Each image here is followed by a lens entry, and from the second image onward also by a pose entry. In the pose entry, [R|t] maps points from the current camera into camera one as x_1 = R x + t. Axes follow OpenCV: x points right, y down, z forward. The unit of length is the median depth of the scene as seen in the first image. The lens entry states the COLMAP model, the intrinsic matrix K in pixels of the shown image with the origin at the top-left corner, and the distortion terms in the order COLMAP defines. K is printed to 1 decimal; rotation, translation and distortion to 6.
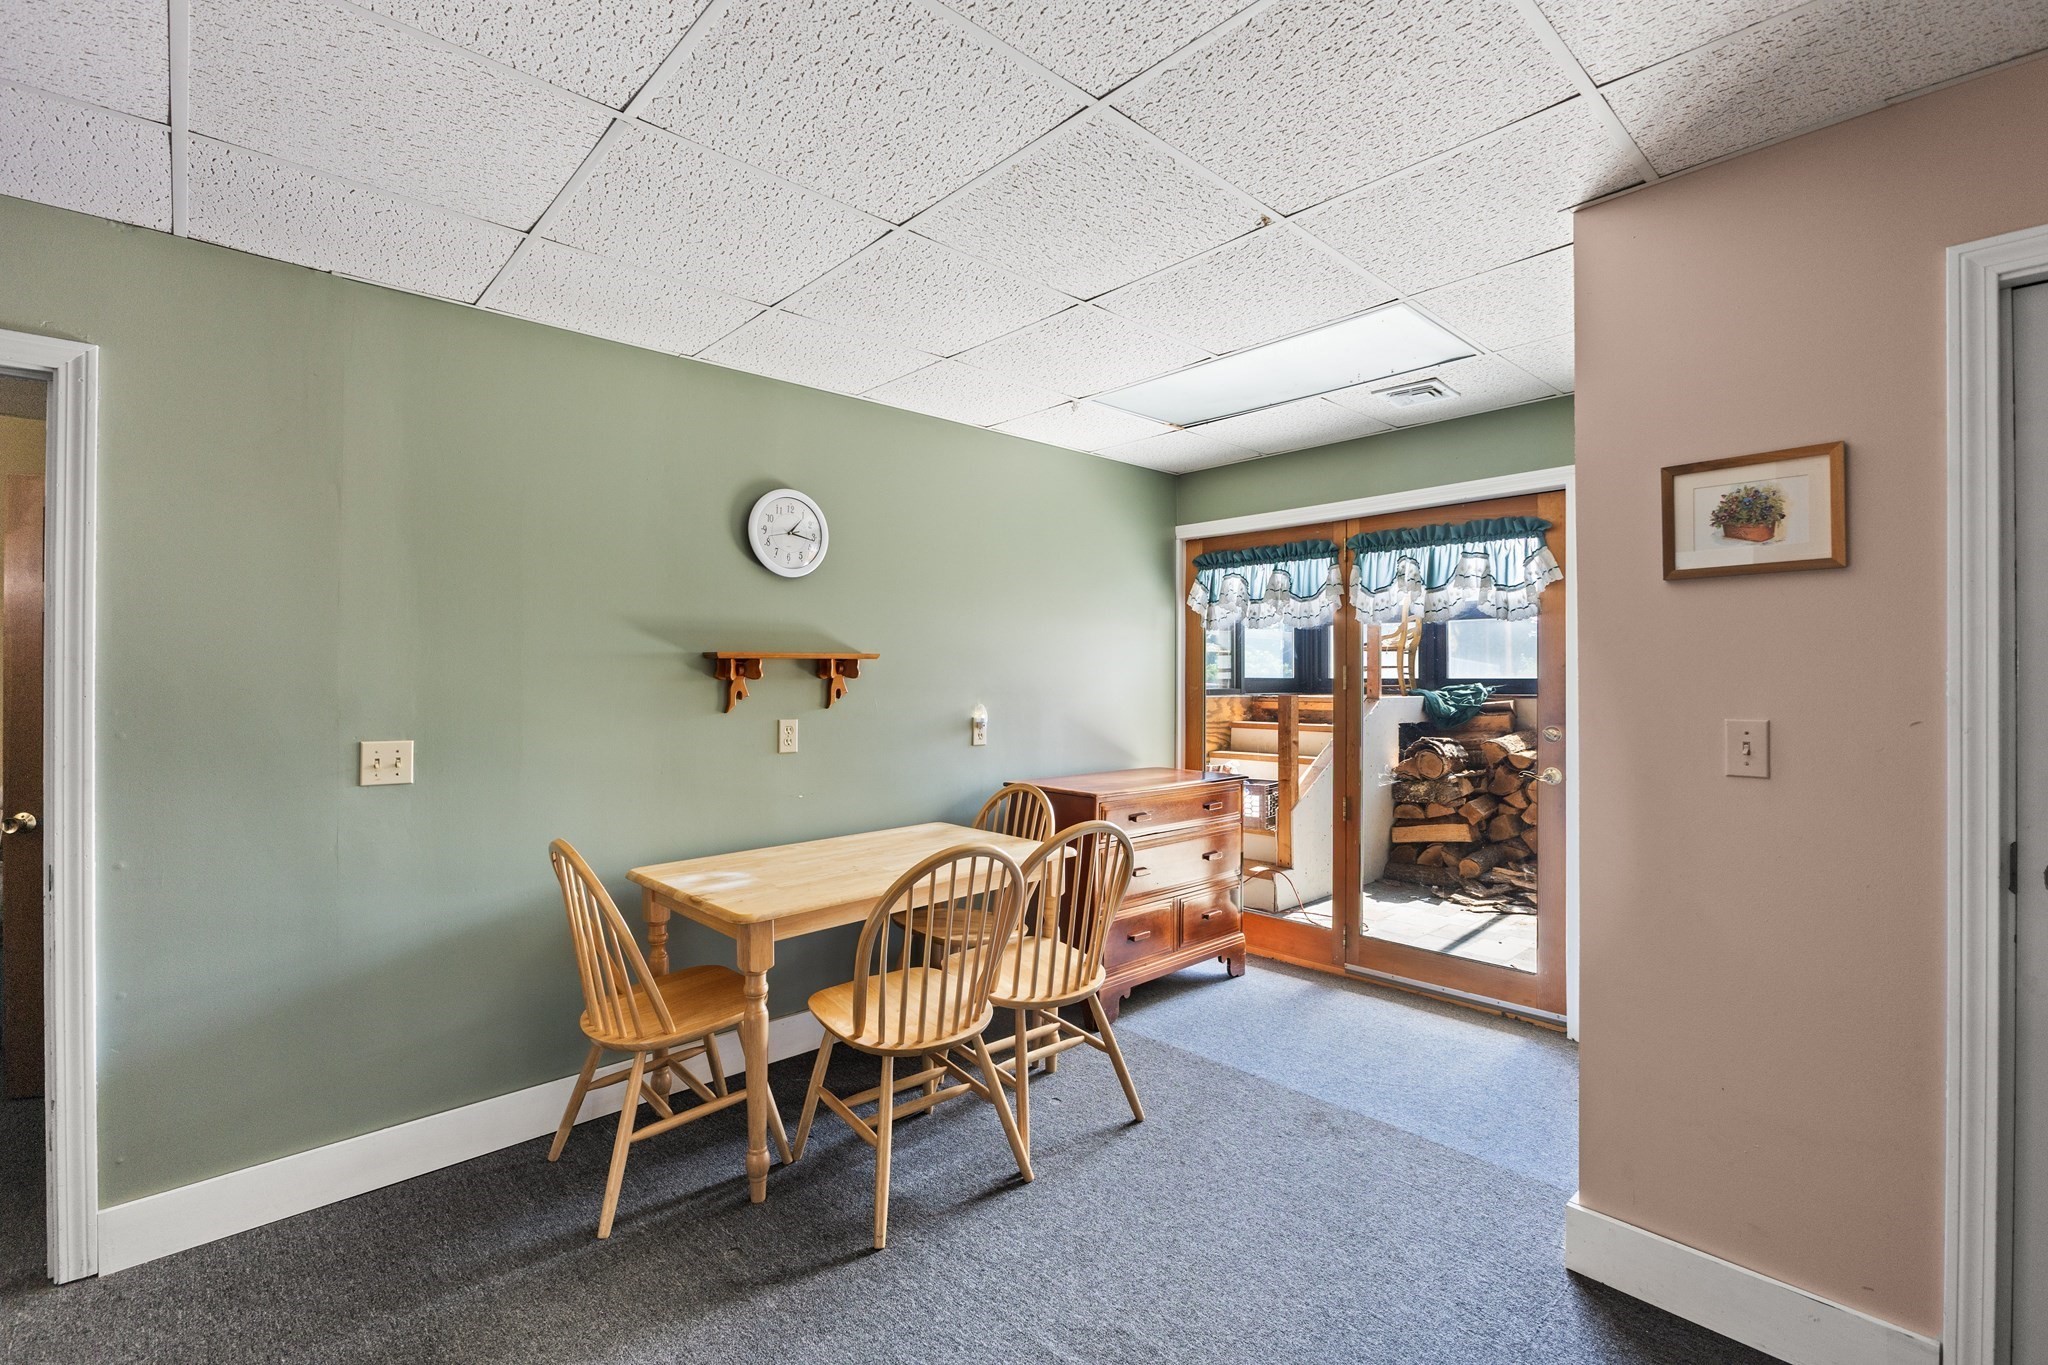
lens RADIAL K [[911.0, 0, 1027.3], [0, 911.0, 680.0], [0, 0, 1]] dist [-0.004976, -0.000741]
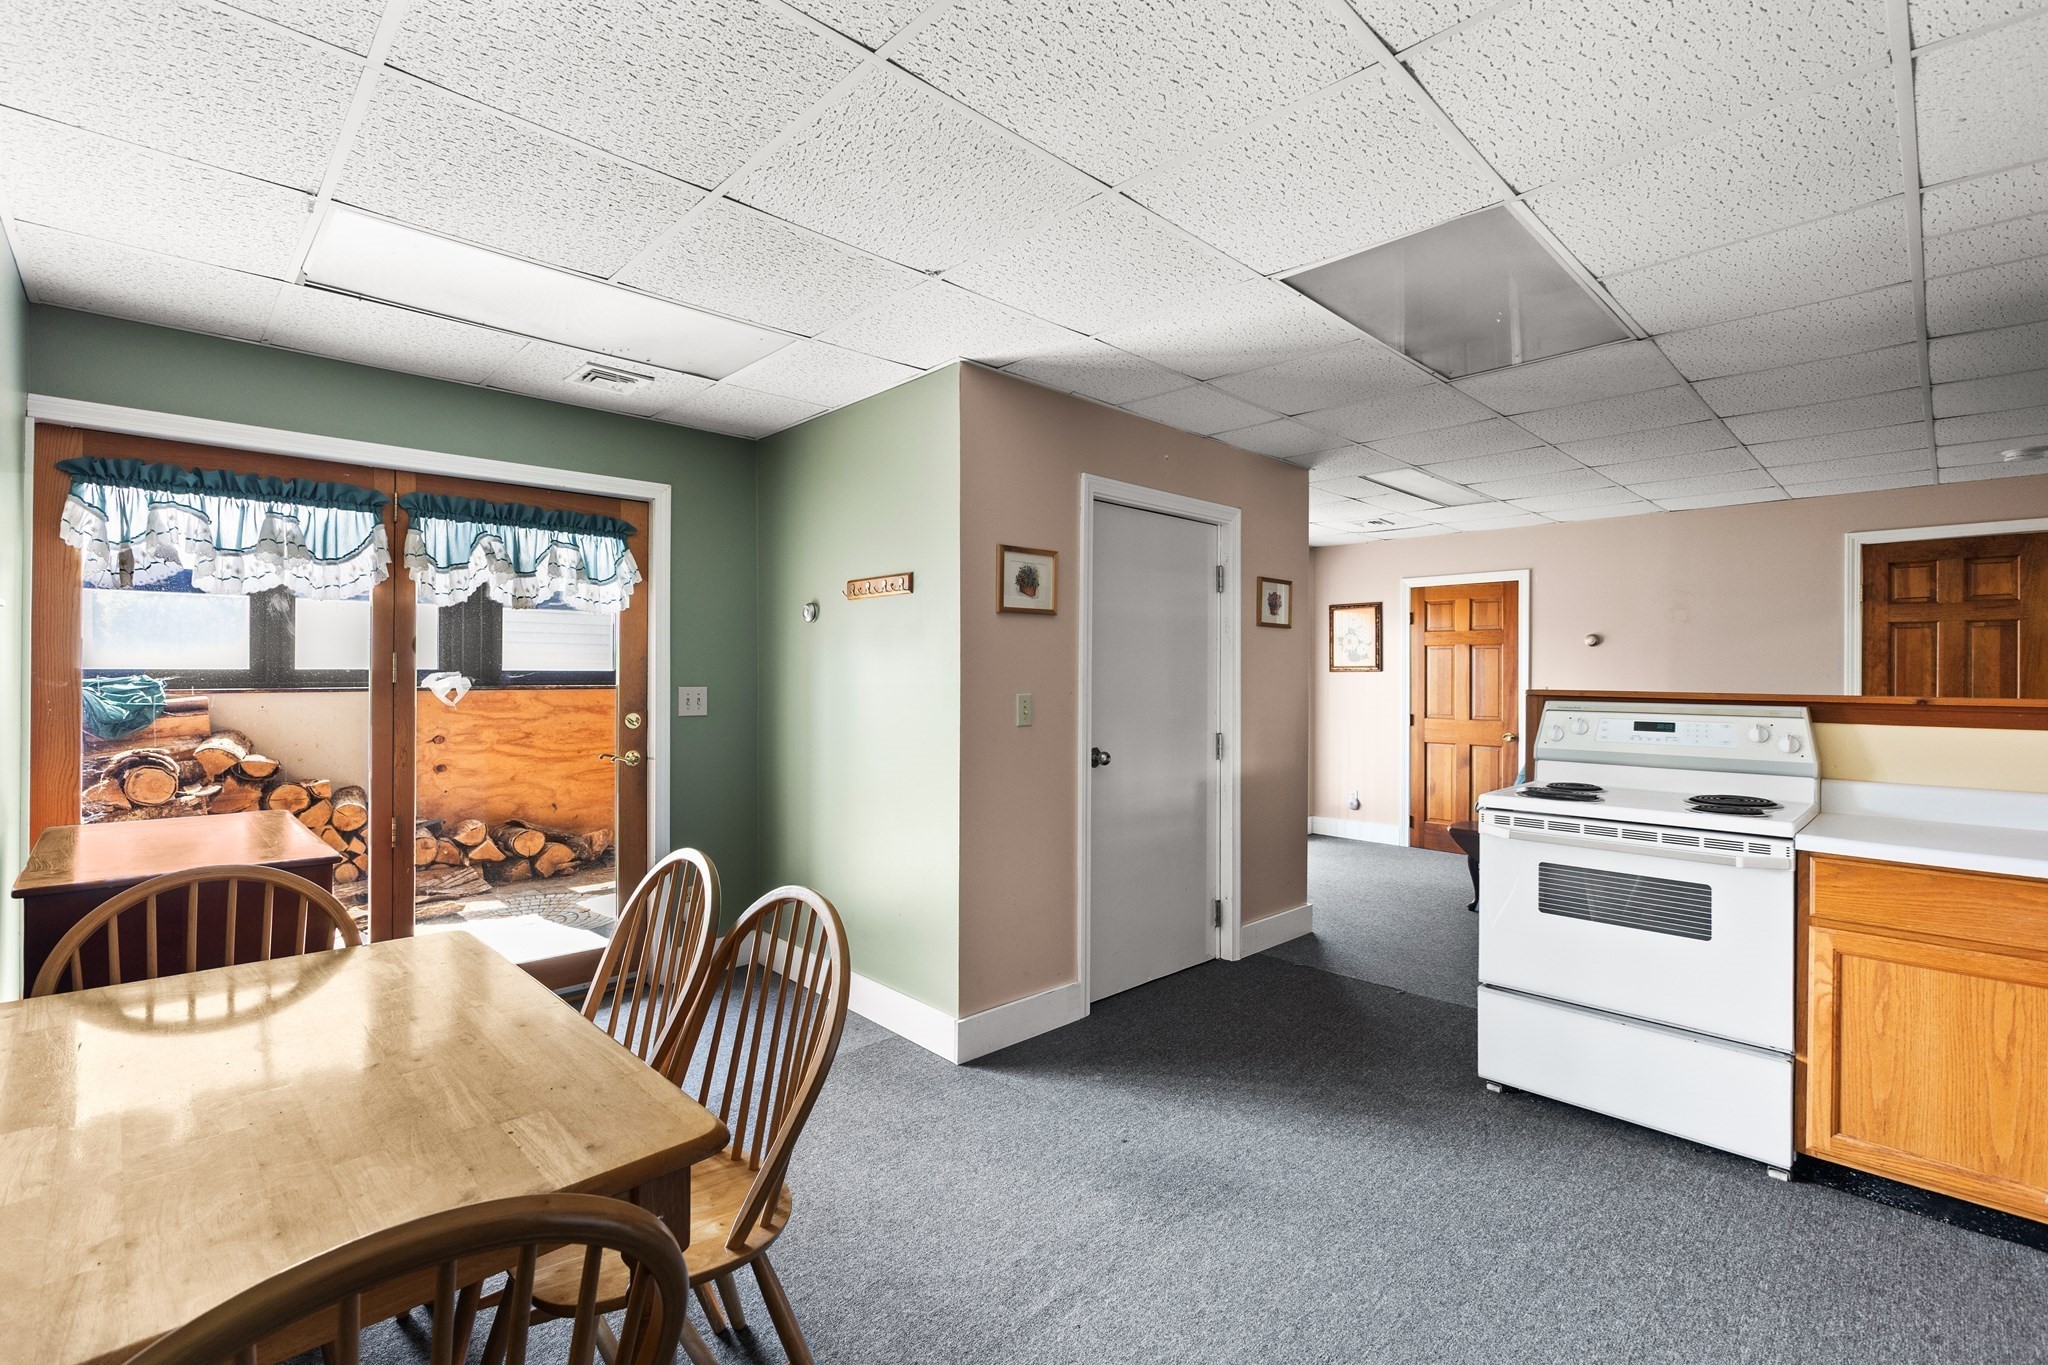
lens RADIAL K [[911.0, 0, 1029.4], [0, 911.0, 672.6], [0, 0, 1]] dist [-0.004976, -0.000741]
pose [[-0.023913, -0.001304, 0.999713, -0.498917], [-0.001373, 0.999998, 0.001271, -0.000534], [-0.999713, -0.001343, -0.023915, 0.504342]]
